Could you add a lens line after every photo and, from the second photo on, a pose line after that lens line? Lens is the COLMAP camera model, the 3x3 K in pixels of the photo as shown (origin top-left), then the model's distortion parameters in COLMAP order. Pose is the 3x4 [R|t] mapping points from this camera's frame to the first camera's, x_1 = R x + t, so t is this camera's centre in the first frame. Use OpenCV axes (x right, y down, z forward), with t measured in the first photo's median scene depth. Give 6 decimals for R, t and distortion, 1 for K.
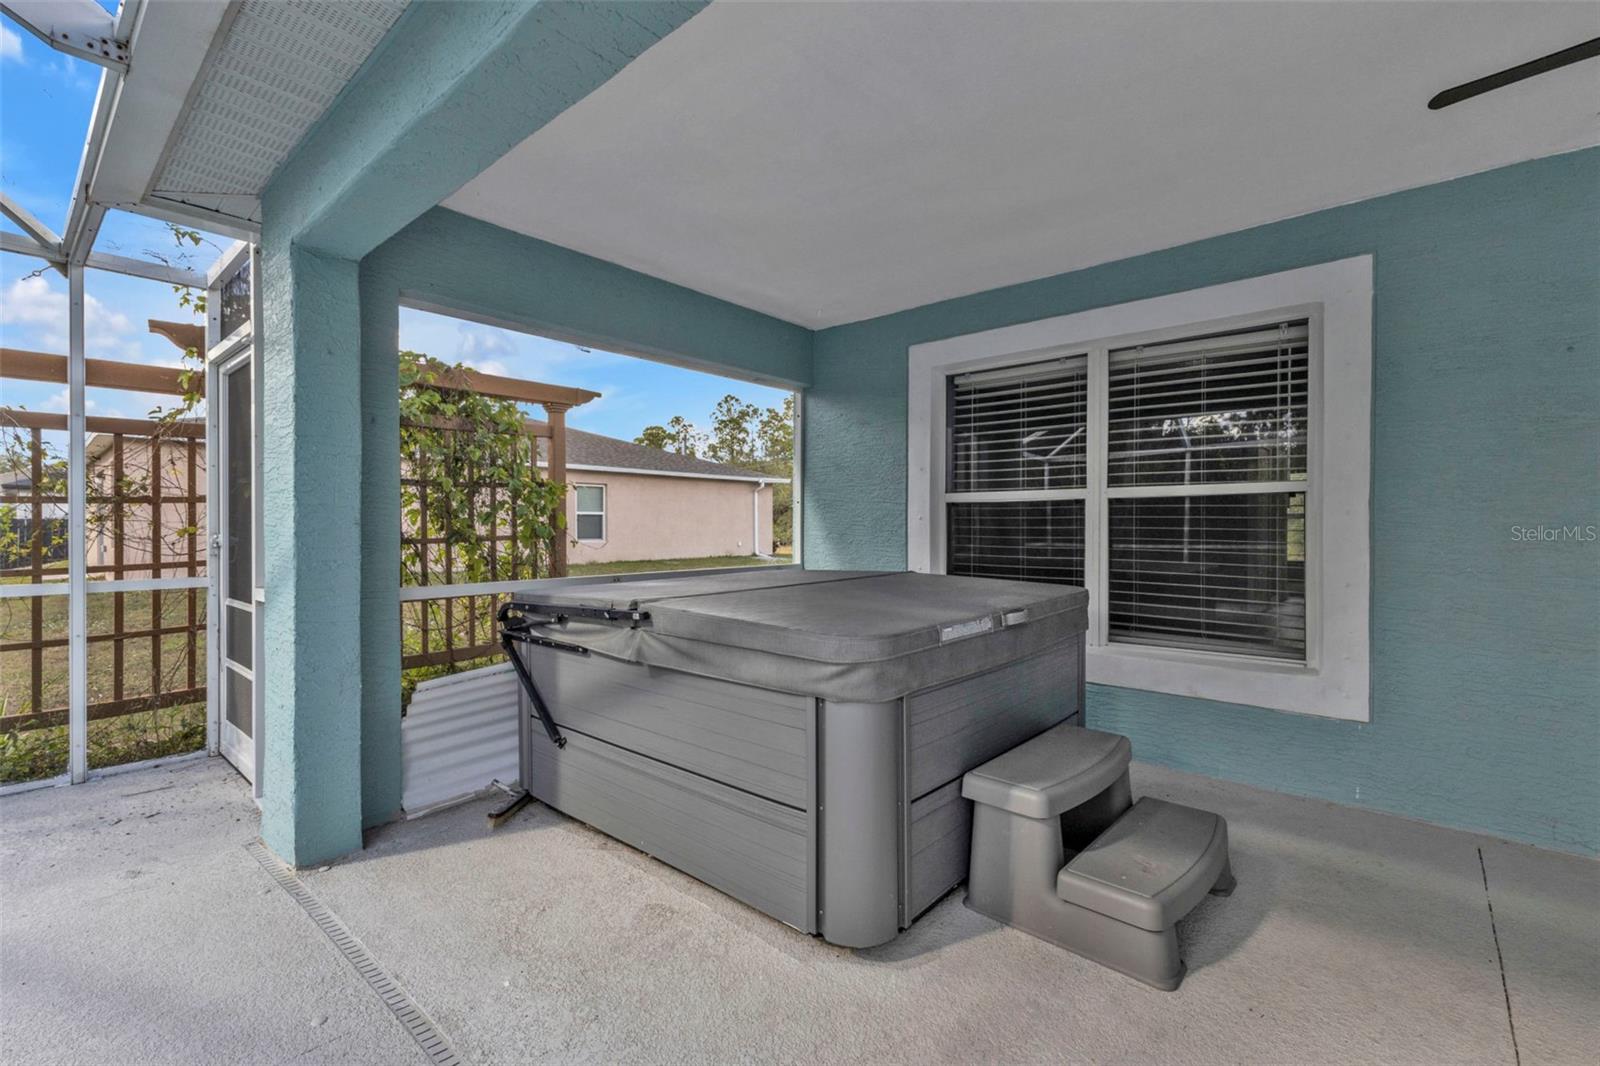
lens RADIAL K [[700.2, 0, 802.9], [0, 700.2, 531.4], [0, 0, 1]] dist [0.012585, -0.001990]
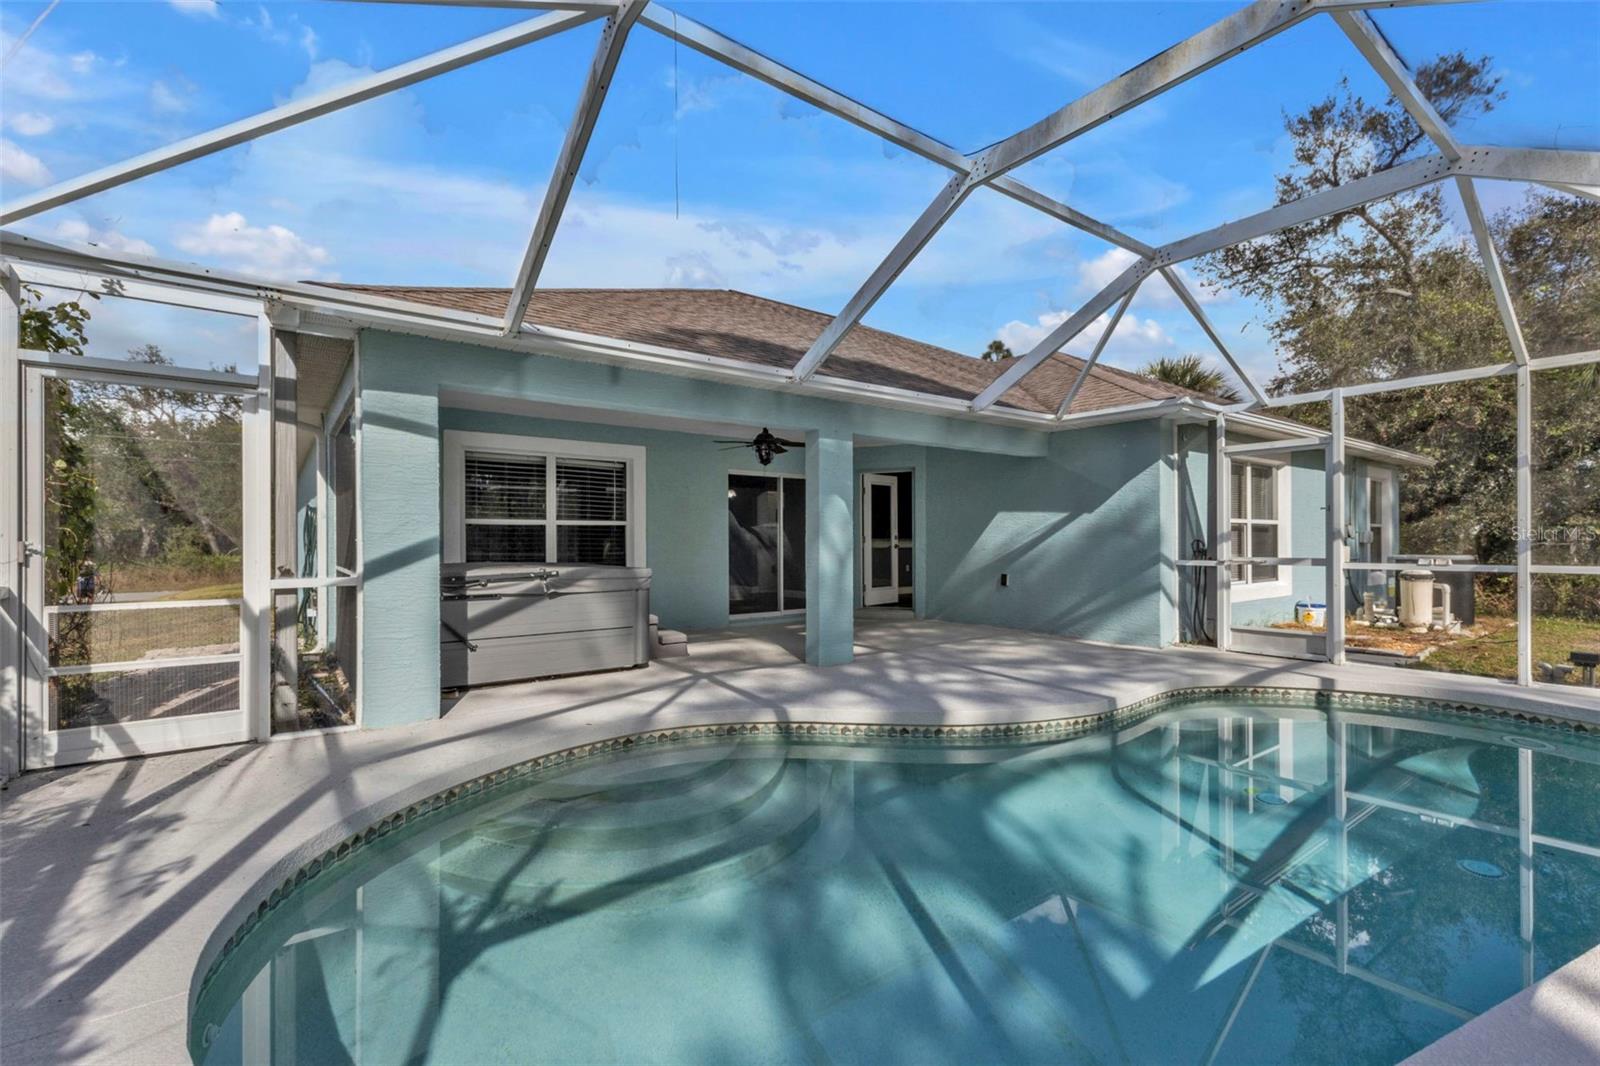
lens RADIAL K [[700.2, 0, 799.6], [0, 700.2, 543.5], [0, 0, 1]] dist [0.012585, -0.001990]
pose [[0.209343, -0.001467, 0.977841, -1.518035], [0.010904, 0.999940, -0.000835, 0.020587], [-0.977781, 0.010837, 0.209347, -0.201562]]
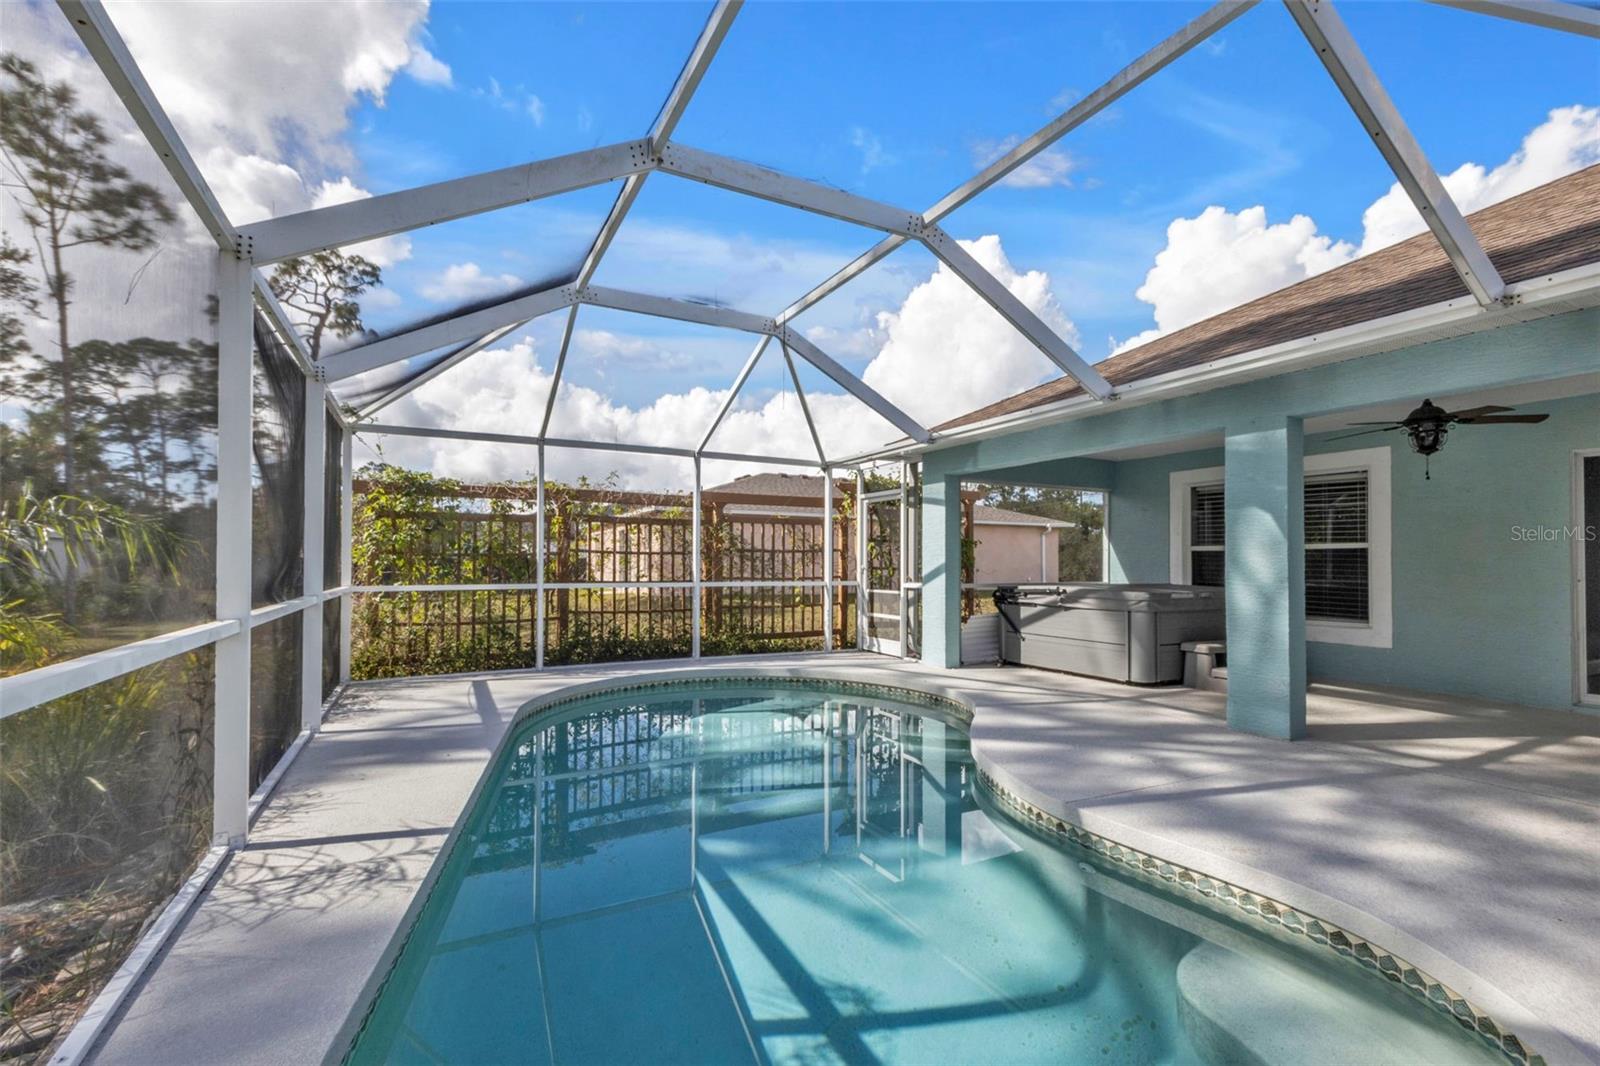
lens RADIAL K [[700.2, 0, 788.0], [0, 700.2, 561.5], [0, 0, 1]] dist [0.012585, -0.001990]
pose [[0.927959, 0.004813, -0.372652, -0.127538], [-0.008251, 0.999937, -0.007631, 0.017027], [0.372591, 0.010156, 0.927940, -1.442928]]
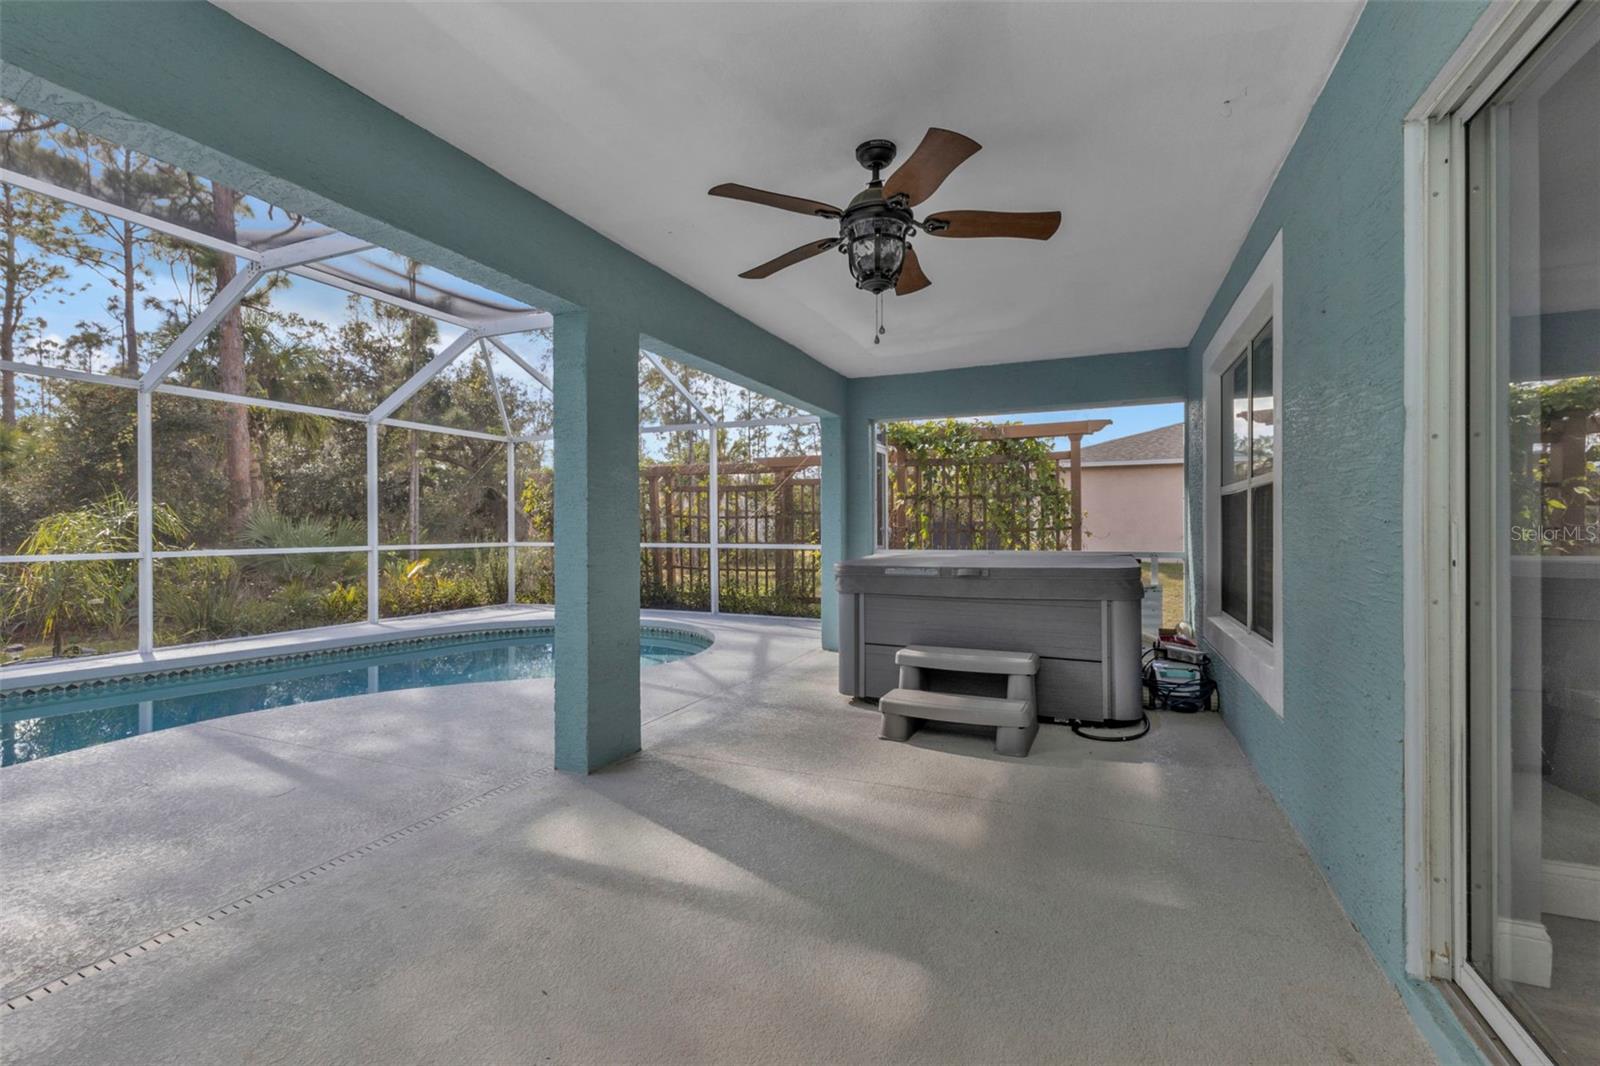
lens RADIAL K [[700.2, 0, 790.2], [0, 700.2, 525.9], [0, 0, 1]] dist [0.012585, -0.001990]
pose [[0.314579, -0.001276, -0.949230, 1.154851], [-0.003441, 0.999991, -0.002485, 0.013234], [0.949225, 0.004047, 0.314572, 0.009146]]
